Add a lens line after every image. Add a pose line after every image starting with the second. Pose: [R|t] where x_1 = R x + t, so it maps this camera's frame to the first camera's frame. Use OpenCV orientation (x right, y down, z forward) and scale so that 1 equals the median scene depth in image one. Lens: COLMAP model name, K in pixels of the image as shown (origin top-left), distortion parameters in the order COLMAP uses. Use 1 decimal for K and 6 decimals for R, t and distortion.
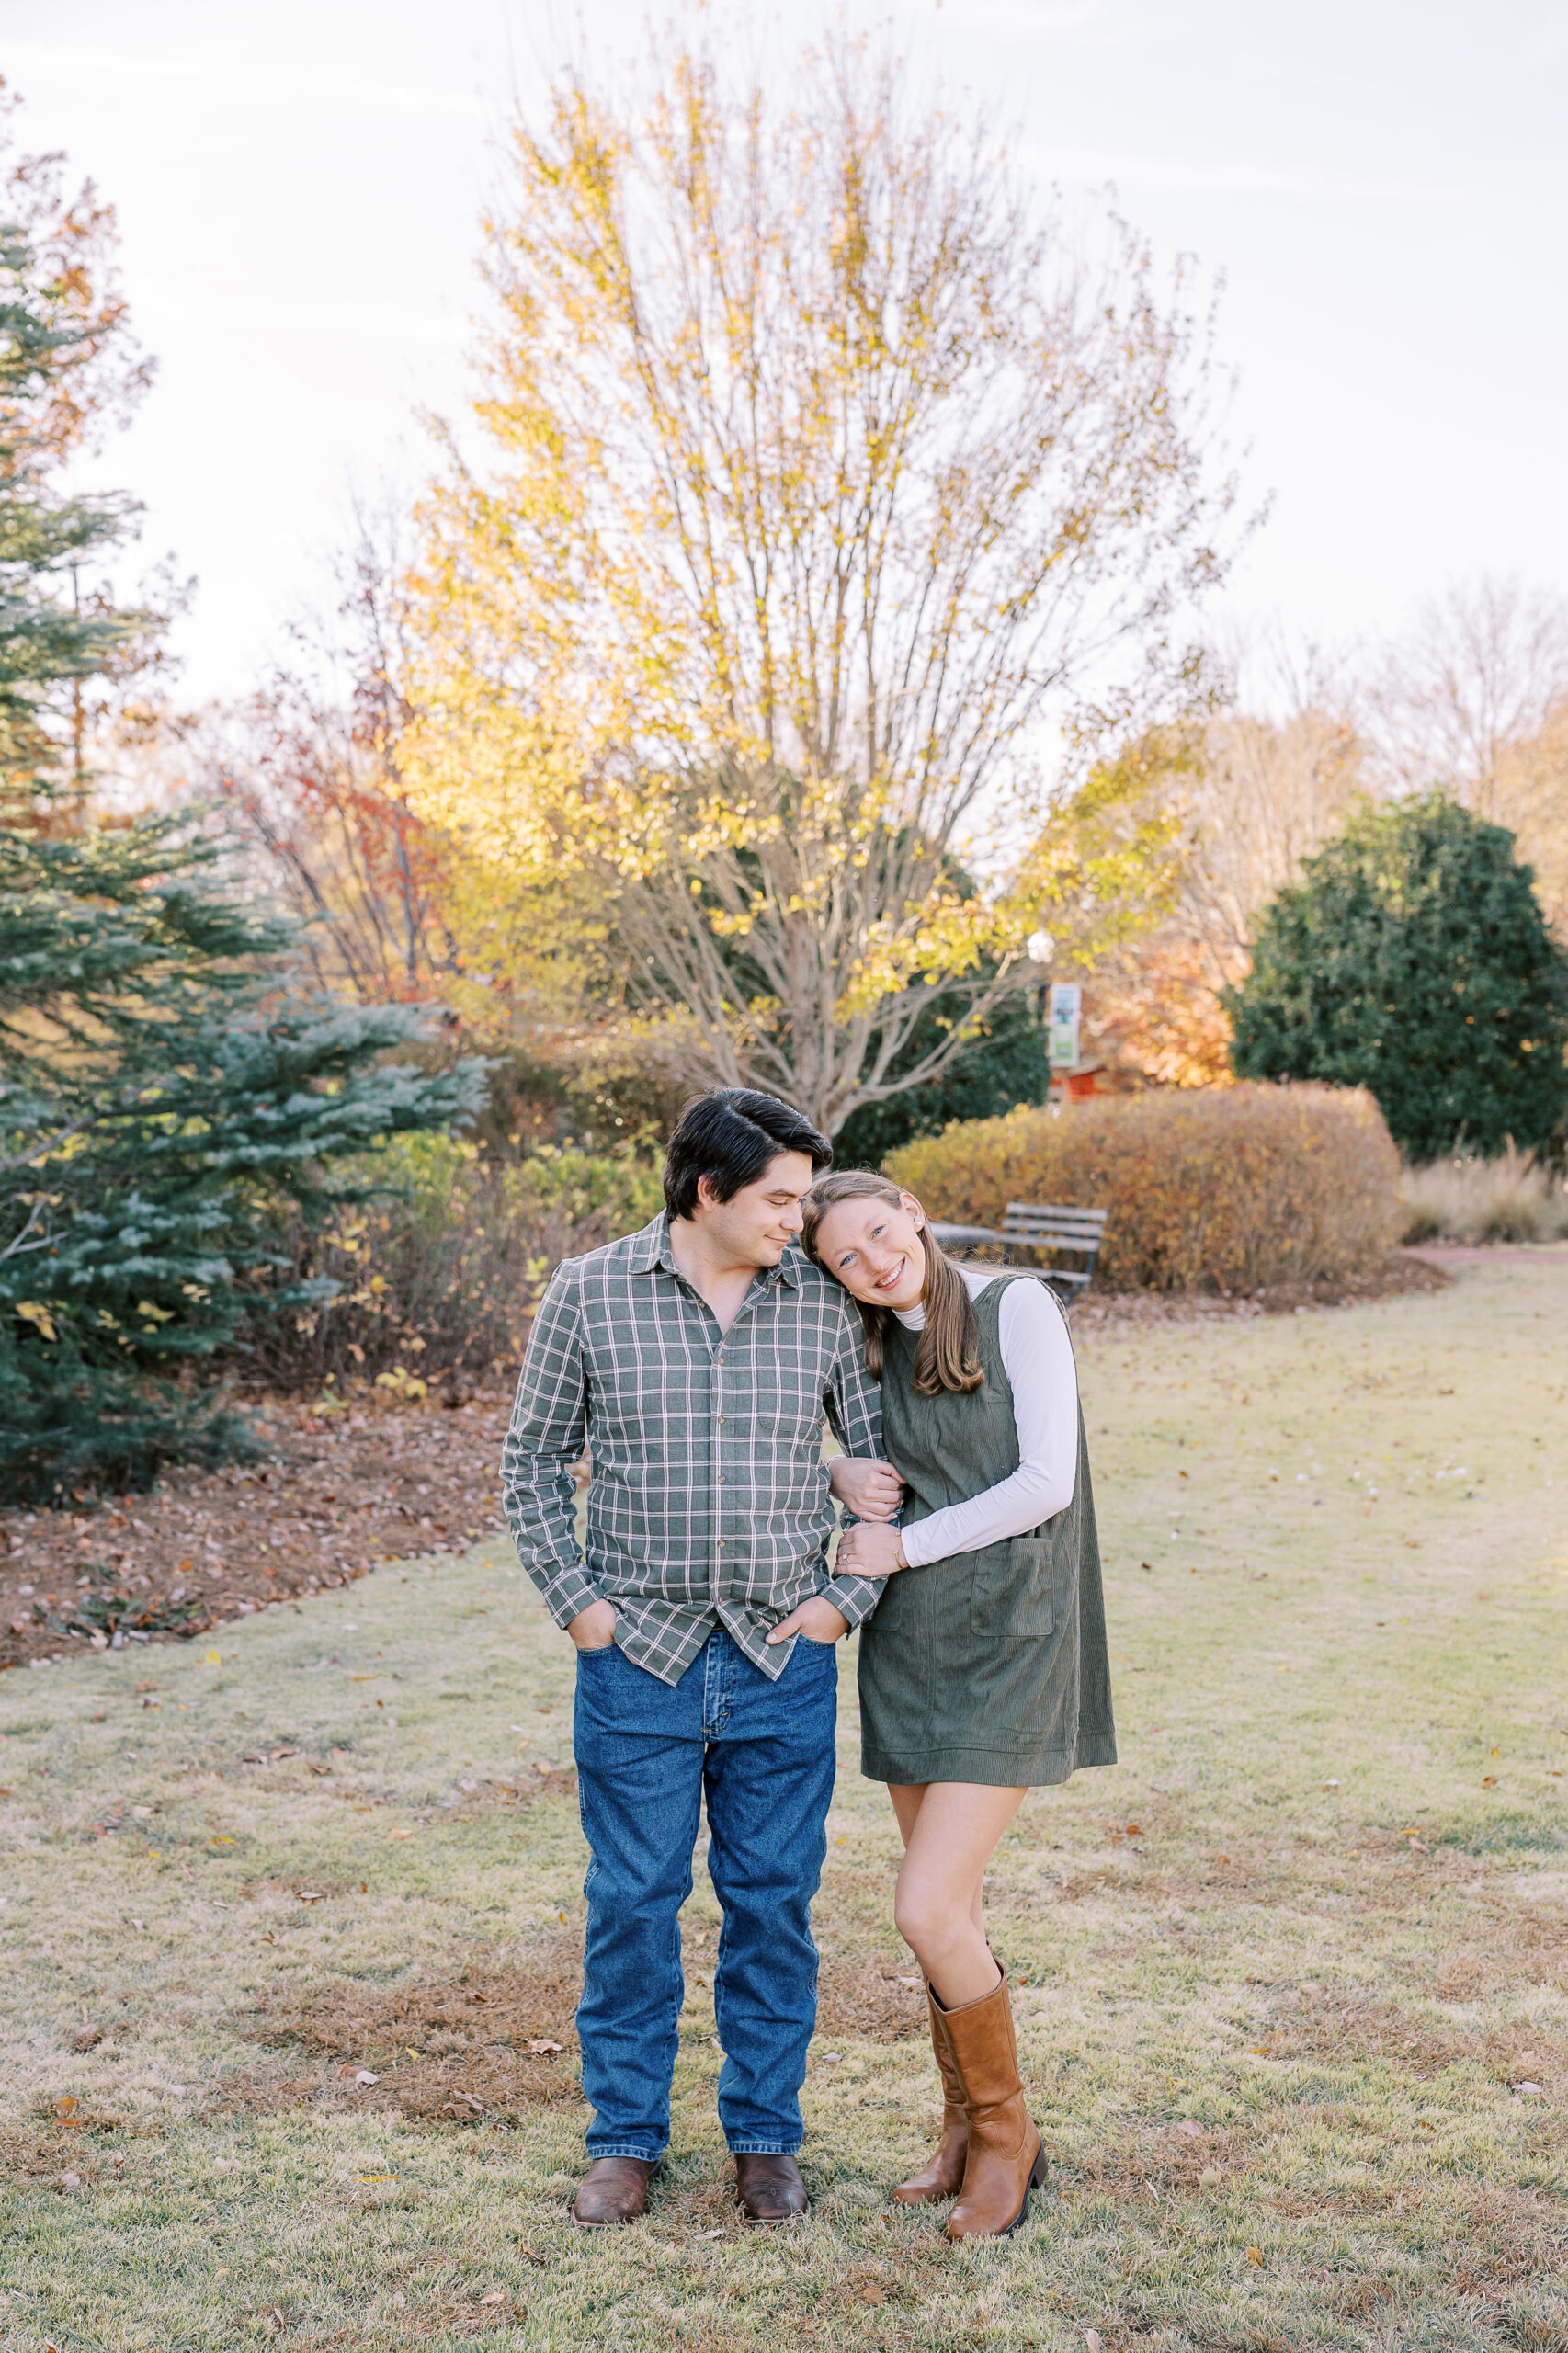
lens RADIAL K [[2640.0, 0, 784.0], [0, 2640.0, 1176.5], [0, 0, 1]] dist [-0.002358, -0.002063]
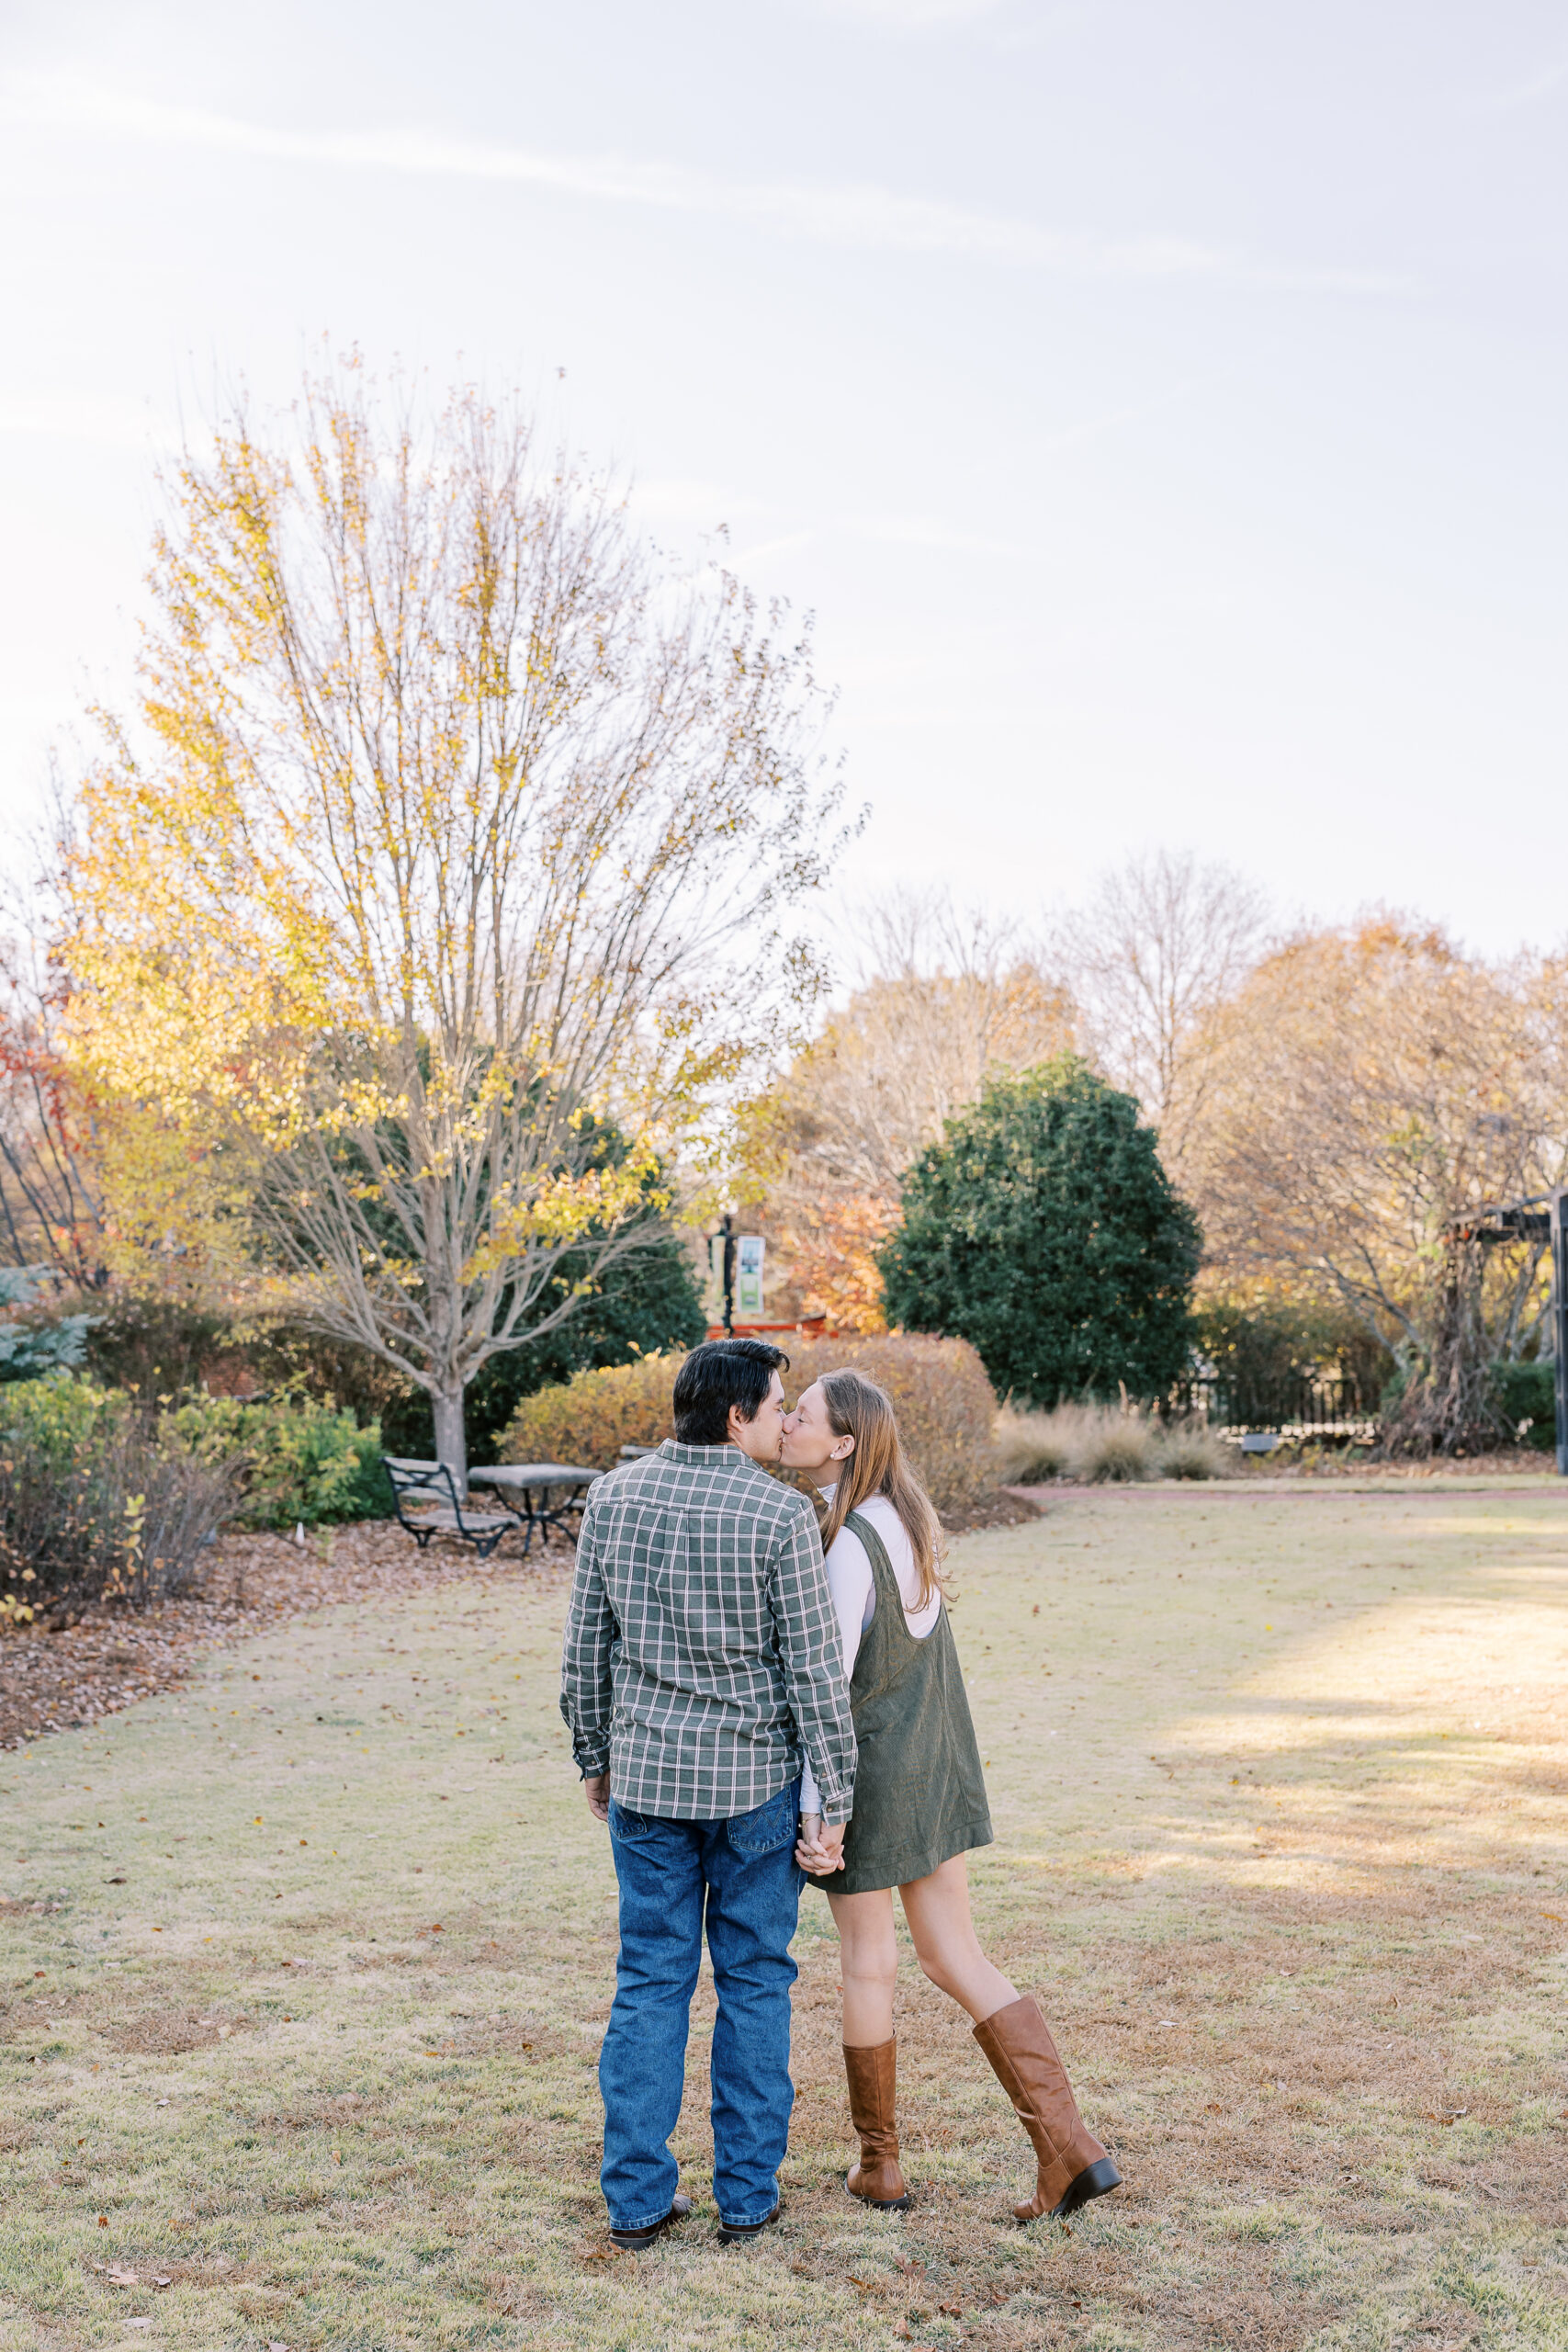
lens RADIAL K [[2727.6, 0, 793.2], [0, 2727.6, 1144.3], [0, 0, 1]] dist [-0.002358, 0.008266]
pose [[0.997187, 0.004447, 0.074817, 0.065465], [0.003133, 0.994893, -0.100889, 0.000253], [-0.074883, 0.100839, 0.992081, -0.121594]]
